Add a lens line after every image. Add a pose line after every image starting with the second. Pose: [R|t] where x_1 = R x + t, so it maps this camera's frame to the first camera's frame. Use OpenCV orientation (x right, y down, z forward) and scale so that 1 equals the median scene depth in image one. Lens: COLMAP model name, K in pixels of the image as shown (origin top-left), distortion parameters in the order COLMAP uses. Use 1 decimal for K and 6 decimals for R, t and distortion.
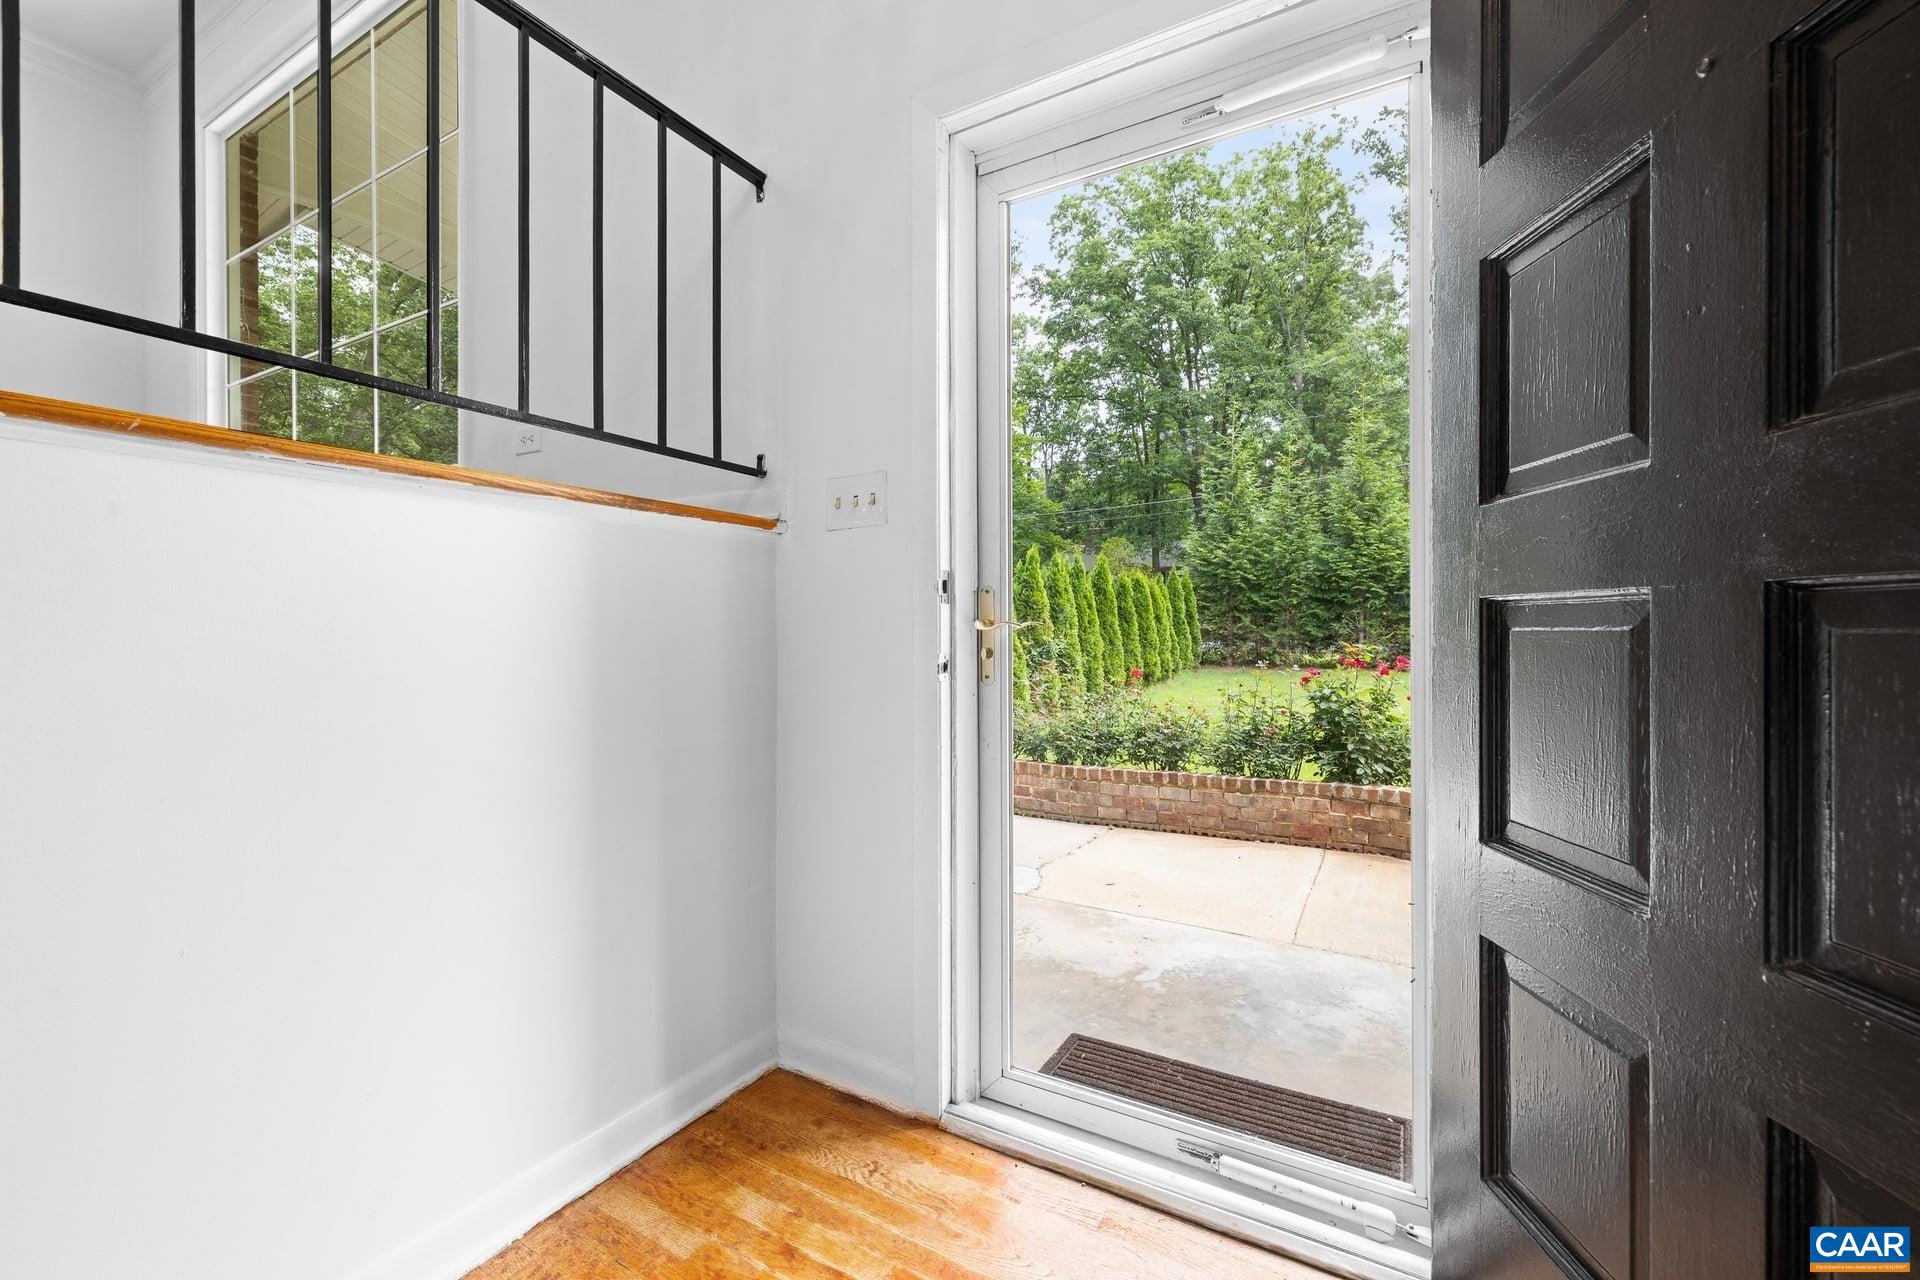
lens RADIAL K [[803.4, 0, 963.1], [0, 803.4, 635.7], [0, 0, 1]] dist [0.002002, 0.000630]
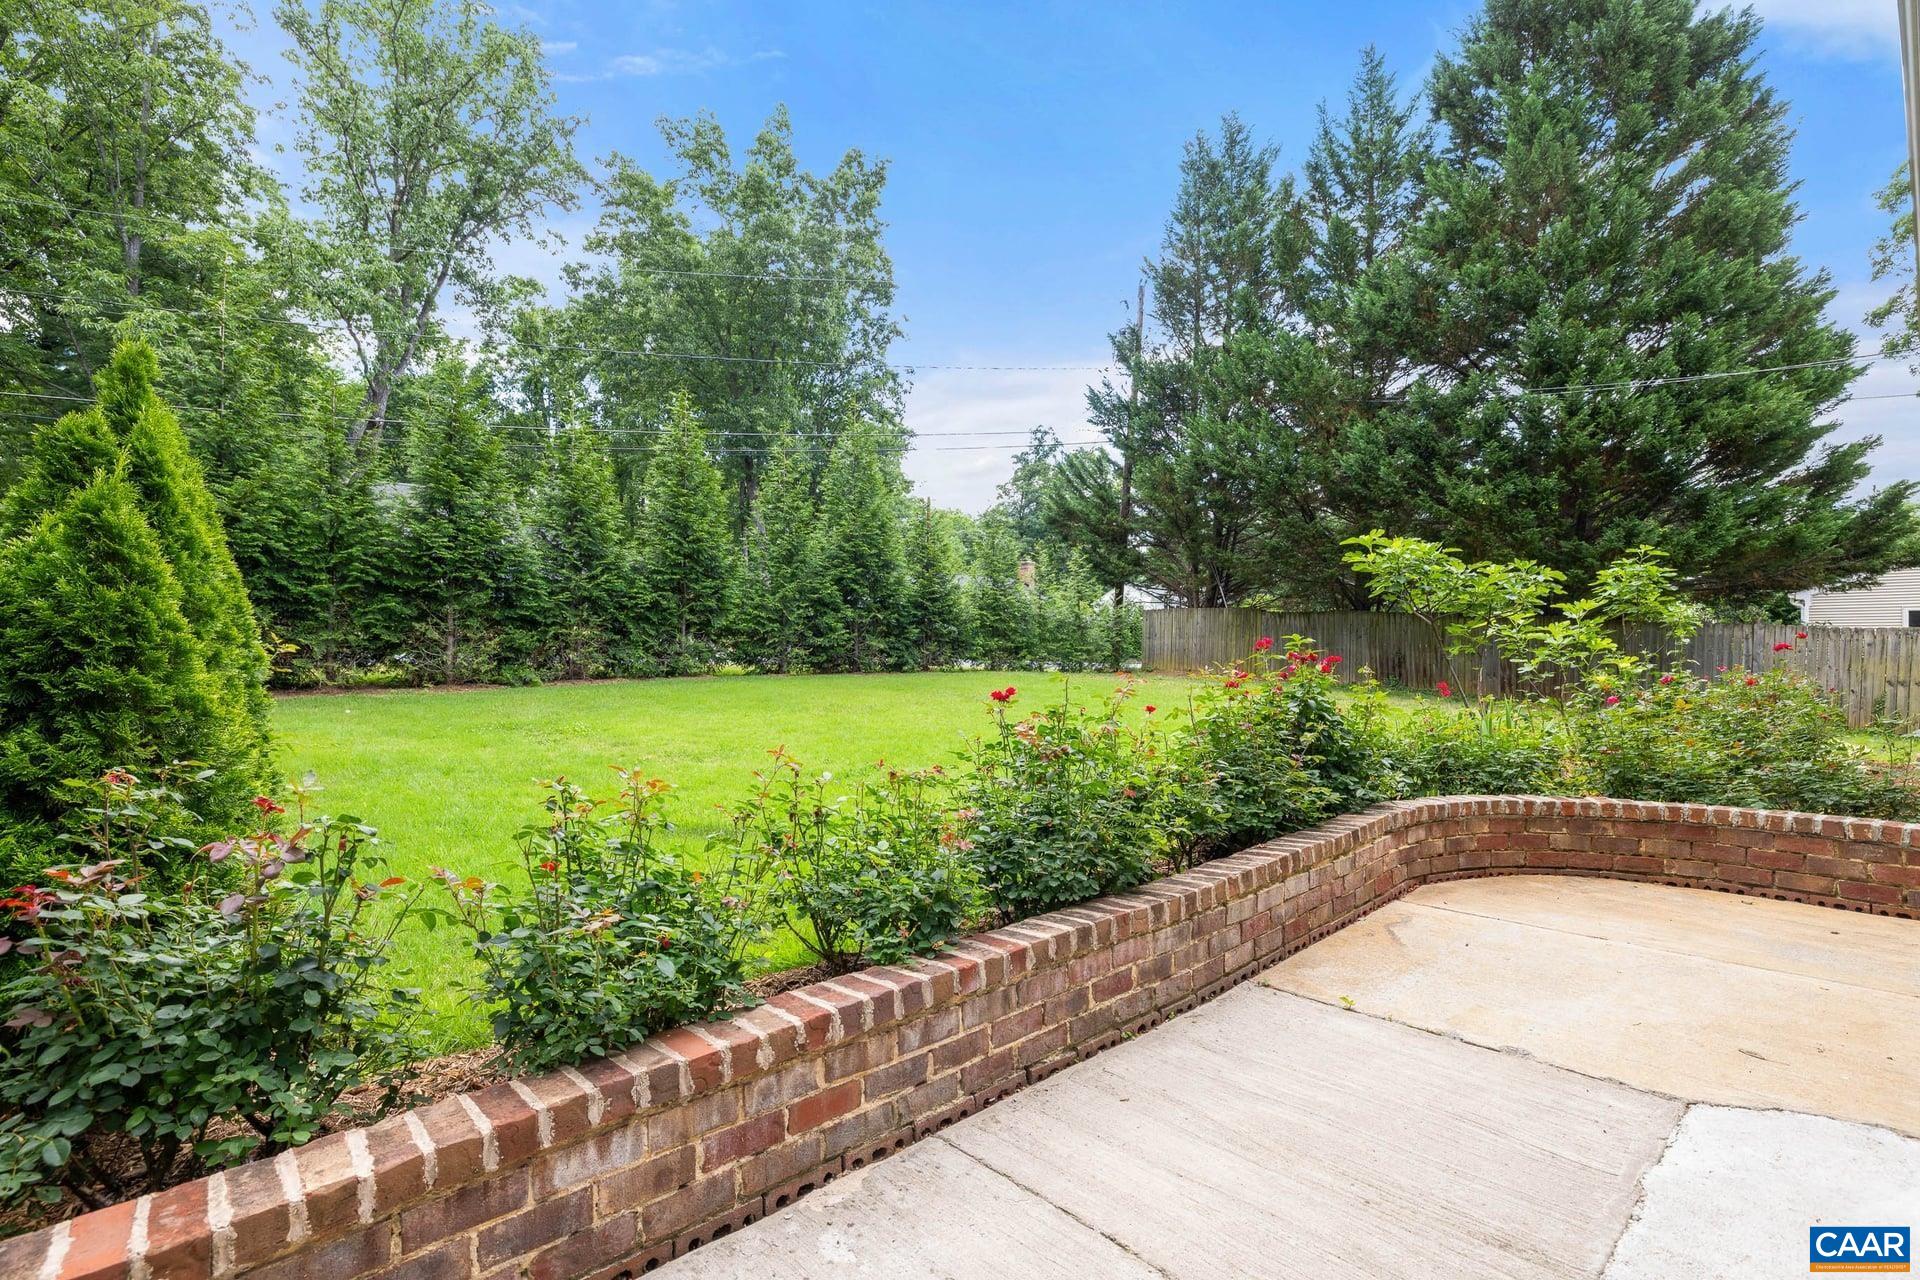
lens RADIAL K [[884.8, 0, 961.4], [0, 884.8, 635.4], [0, 0, 1]] dist [-0.003691, -0.000001]
pose [[0.305401, 0.007156, 0.952197, -0.129151], [0.006600, 0.999932, -0.009632, 0.005571], [-0.952201, 0.009226, 0.305333, 0.310124]]
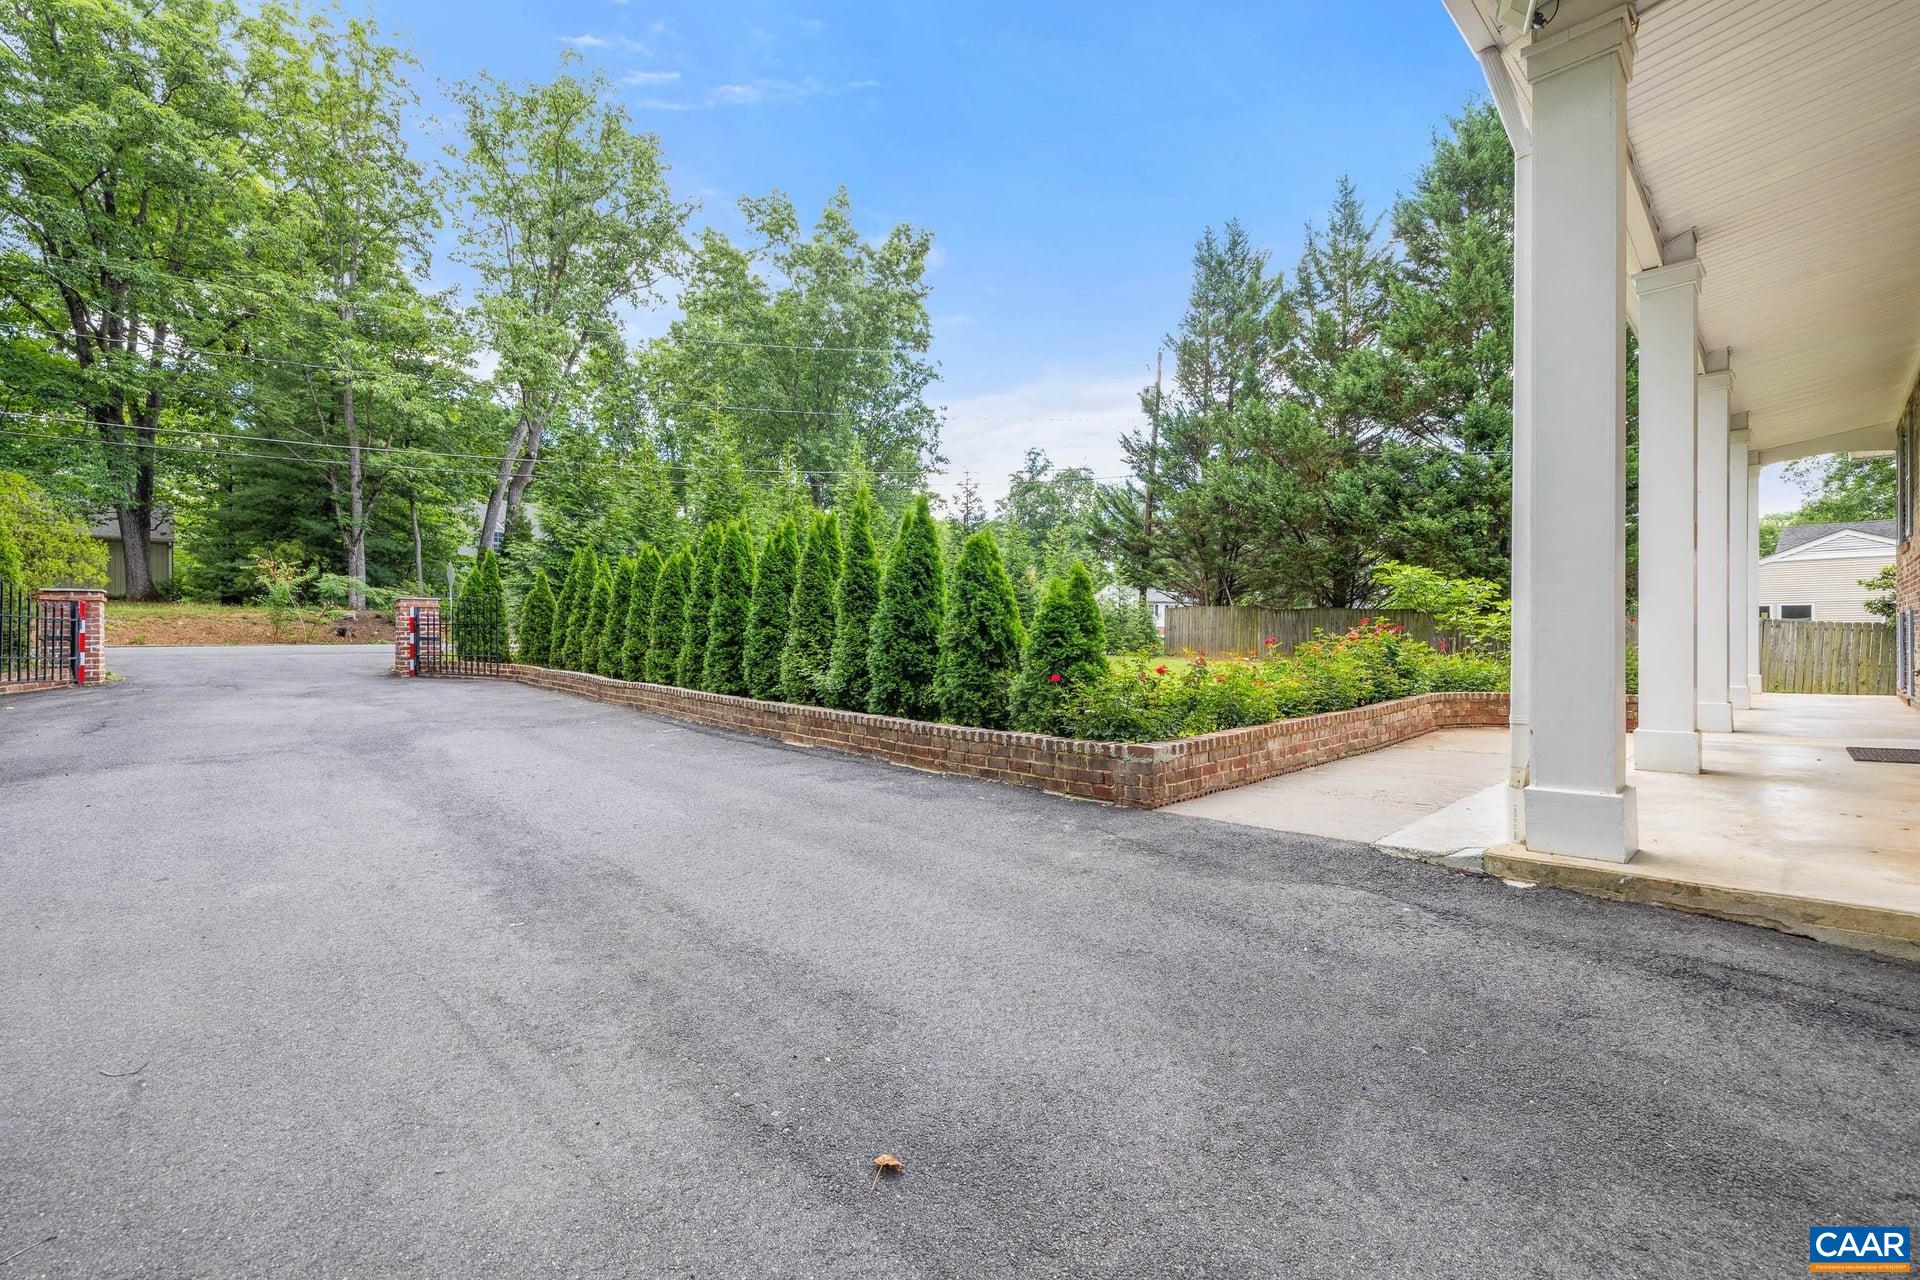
lens RADIAL K [[803.4, 0, 963.1], [0, 803.4, 635.7], [0, 0, 1]] dist [0.002002, 0.000630]
pose [[0.281081, 0.002375, 0.959681, -0.398893], [0.009671, 0.999939, -0.005307, 0.015192], [-0.959635, 0.010773, 0.281041, 0.401894]]
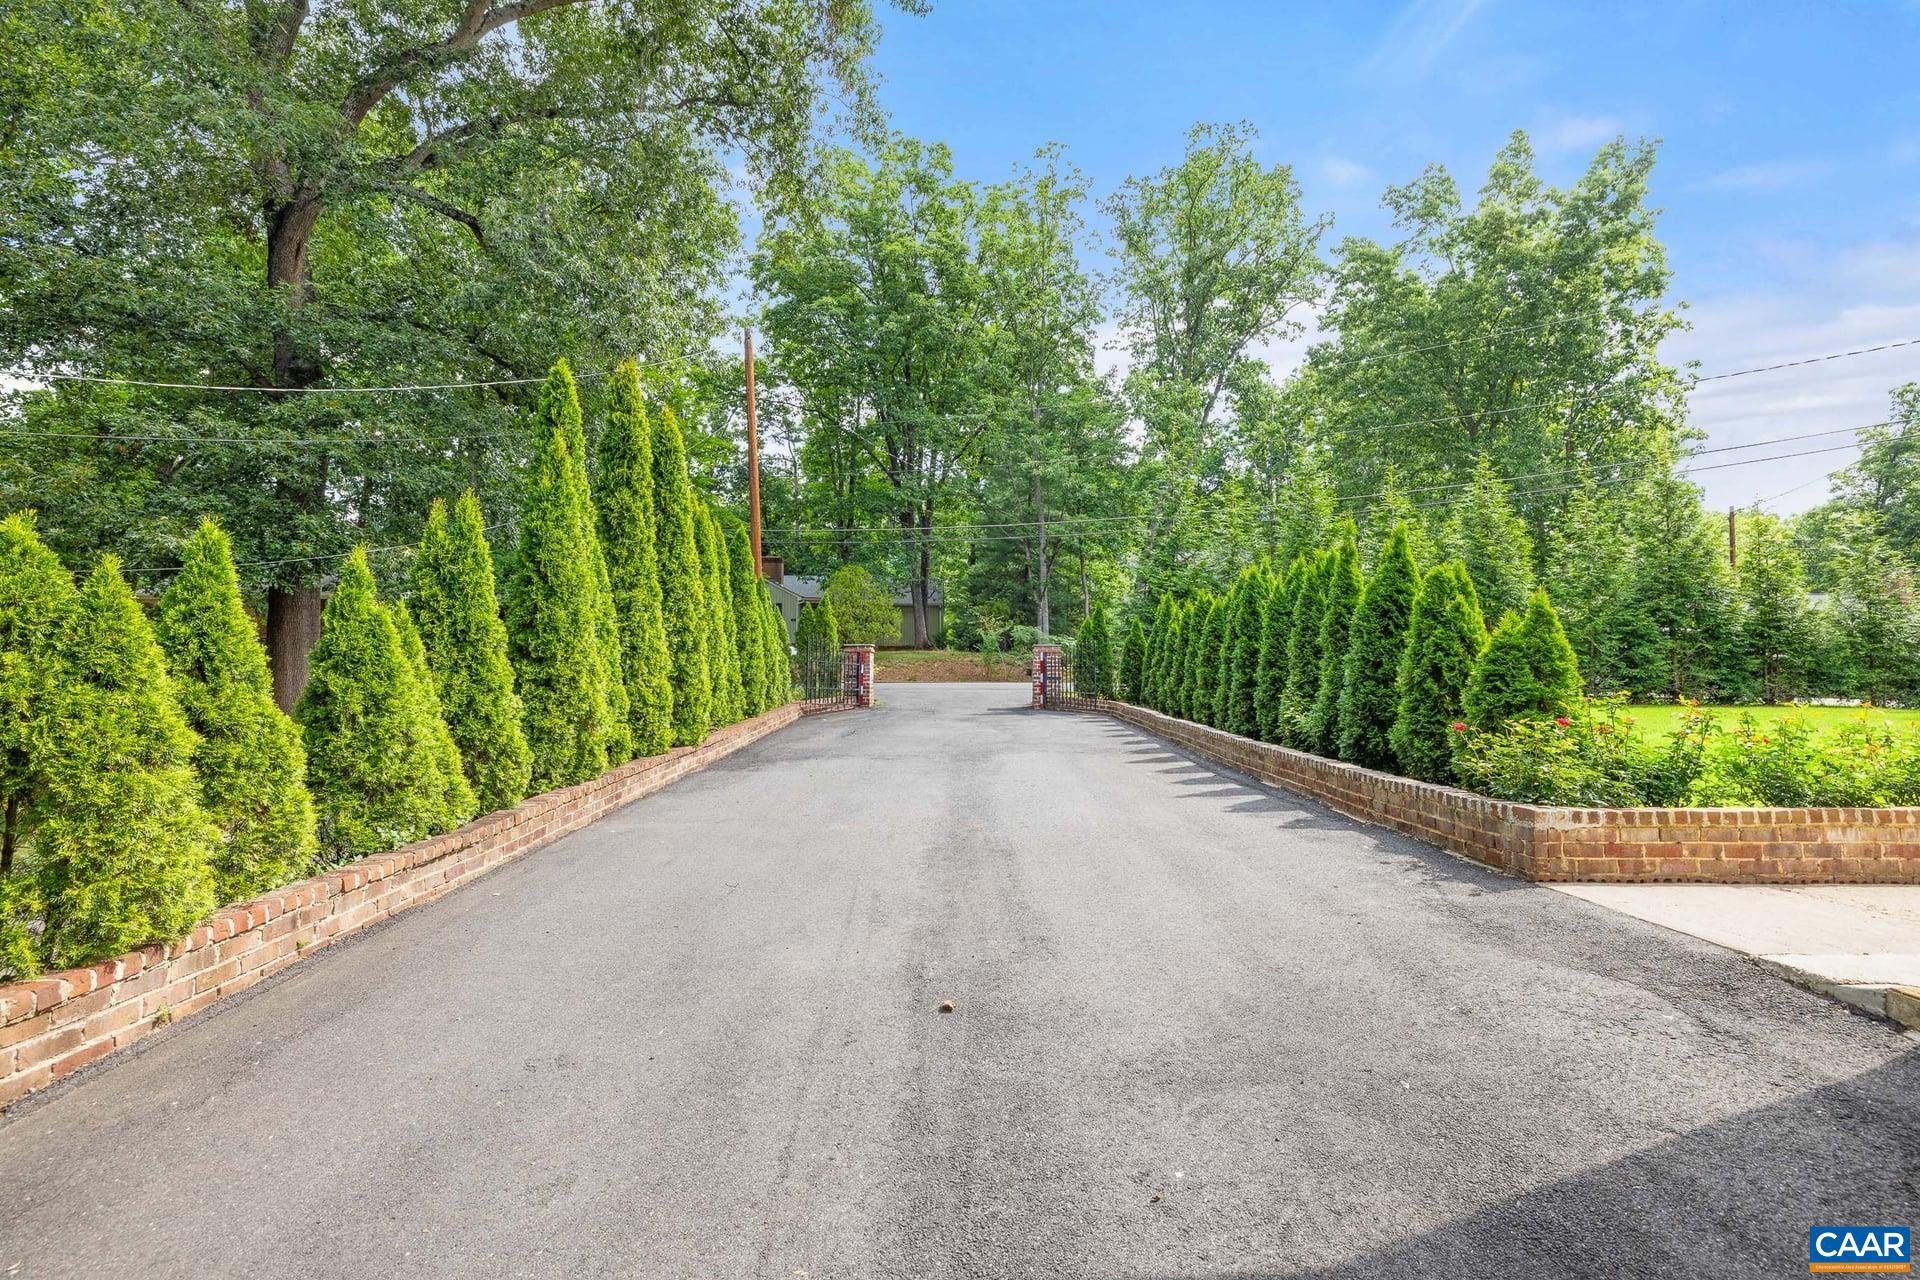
lens RADIAL K [[865.4, 0, 966.1], [0, 865.4, 636.7], [0, 0, 1]] dist [-0.001824, -0.000079]
pose [[0.869062, 0.027986, 0.493910, -0.390209], [-0.001355, 0.998529, -0.054195, 0.015620], [-0.494701, 0.046430, 0.867822, 0.281939]]
